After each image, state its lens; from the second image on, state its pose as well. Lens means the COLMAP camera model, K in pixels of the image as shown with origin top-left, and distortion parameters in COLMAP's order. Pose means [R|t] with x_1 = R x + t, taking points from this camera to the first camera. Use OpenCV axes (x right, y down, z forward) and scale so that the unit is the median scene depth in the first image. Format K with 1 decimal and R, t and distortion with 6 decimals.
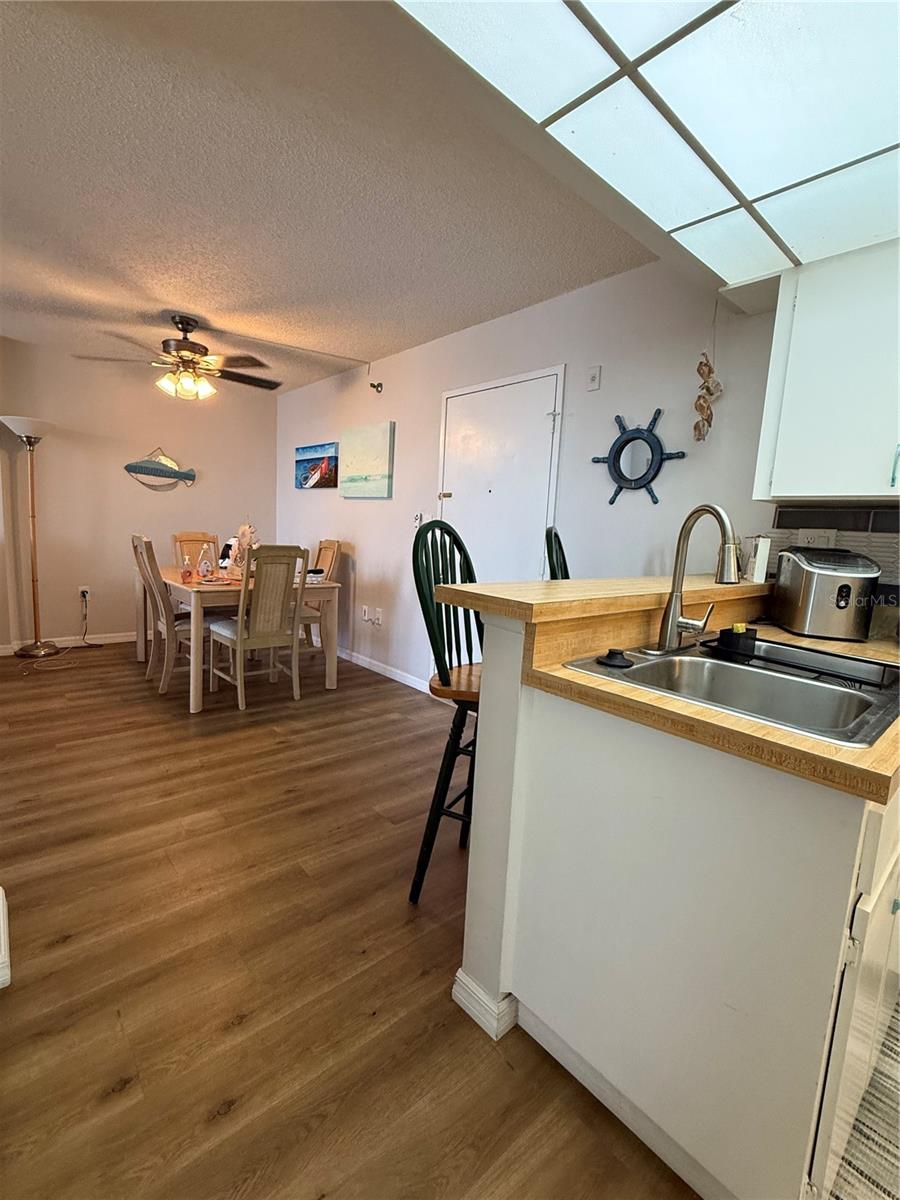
lens RADIAL K [[531.7, 0, 450.2], [0, 531.7, 599.2], [0, 0, 1]] dist [0.000873, 0.000051]
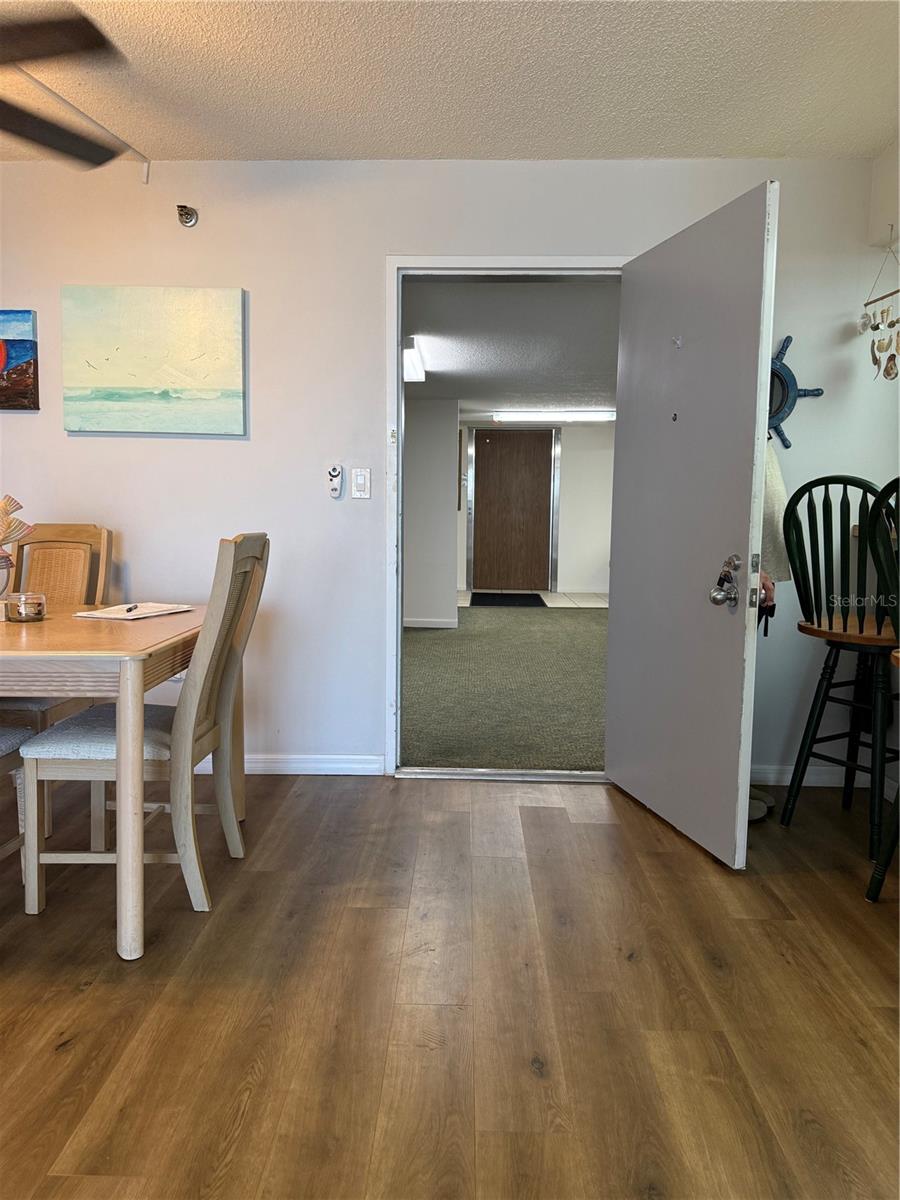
lens RADIAL K [[848.3, 0, 448.9], [0, 848.3, 601.0], [0, 0, 1]] dist [0.008370, -0.000339]
pose [[0.682166, -0.130888, 0.719387, -0.603290], [0.125800, 0.990187, 0.060868, -0.055093], [-0.720294, 0.048977, 0.691938, 0.287343]]
